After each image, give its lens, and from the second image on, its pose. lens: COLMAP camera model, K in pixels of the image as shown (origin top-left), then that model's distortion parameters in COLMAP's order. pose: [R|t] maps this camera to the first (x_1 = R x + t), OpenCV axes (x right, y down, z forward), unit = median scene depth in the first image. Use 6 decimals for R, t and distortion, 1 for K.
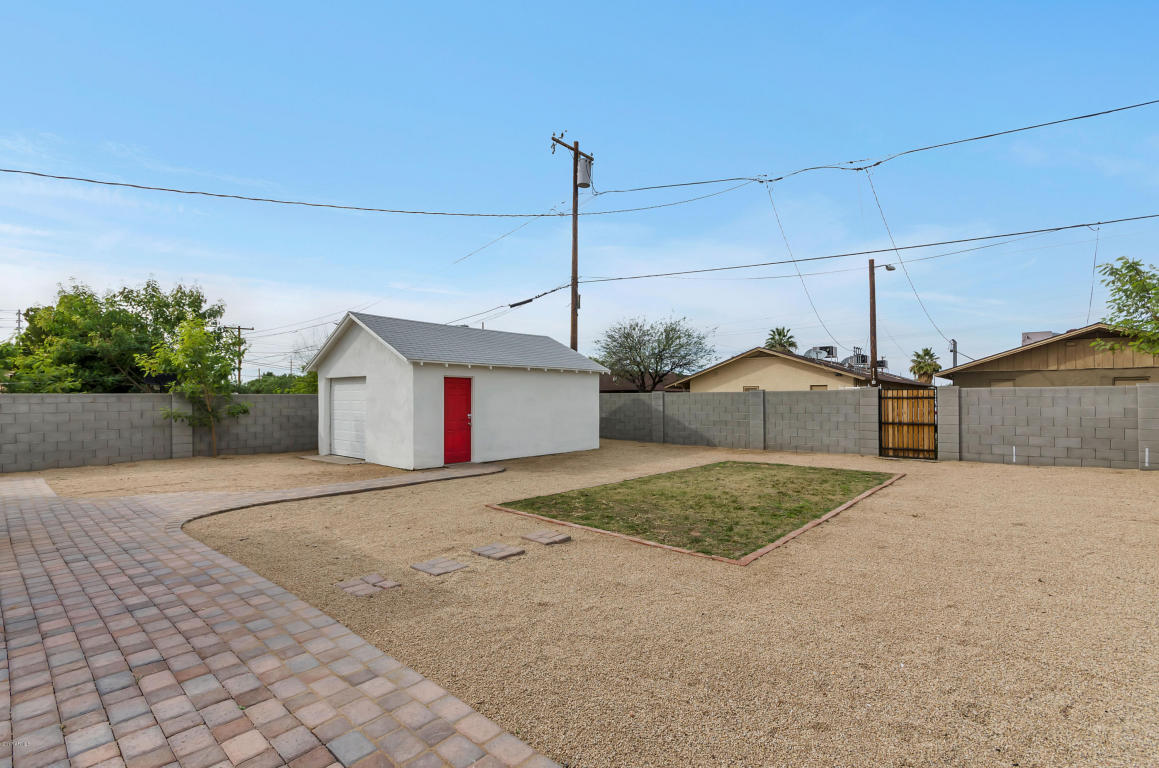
lens RADIAL K [[526.6, 0, 579.0], [0, 526.6, 400.8], [0, 0, 1]] dist [-0.000008, 0.000462]
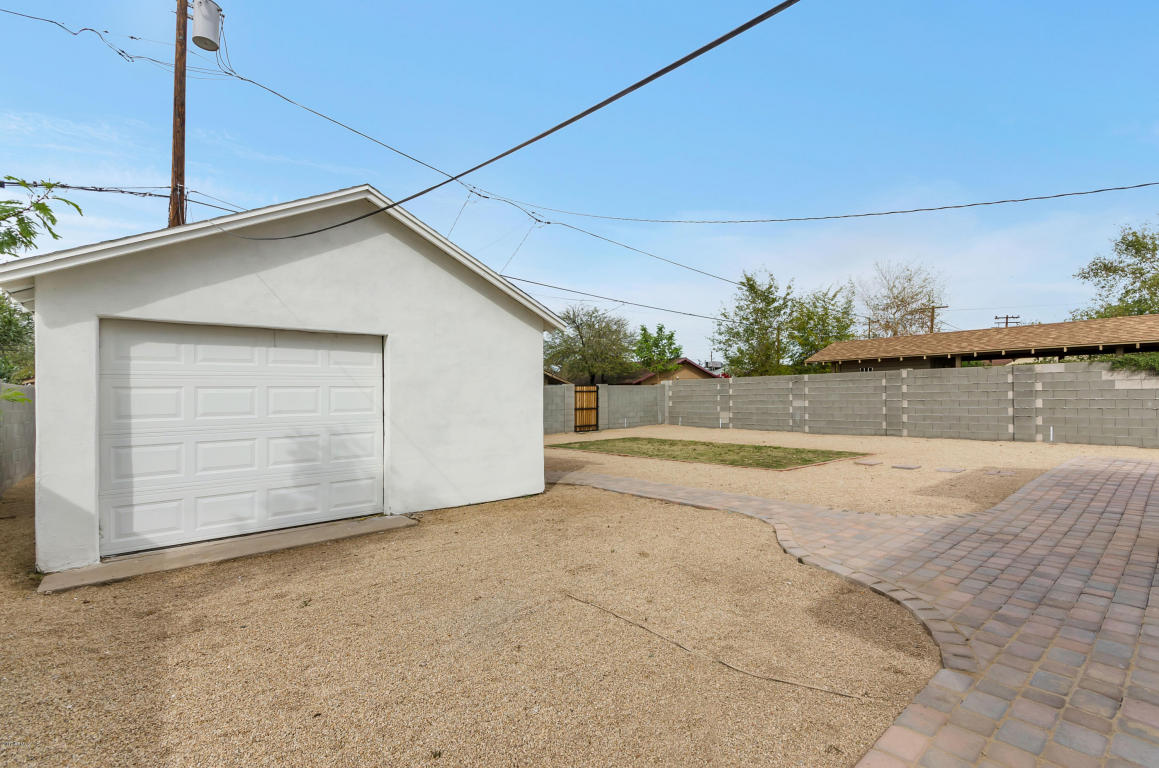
lens RADIAL K [[526.6, 0, 579.0], [0, 526.6, 400.8], [0, 0, 1]] dist [-0.000008, 0.000462]
pose [[0.153598, -0.006074, 0.988115, -0.858708], [0.017791, 0.999836, 0.003380, 0.015652], [-0.987973, 0.017061, 0.153681, 0.784722]]
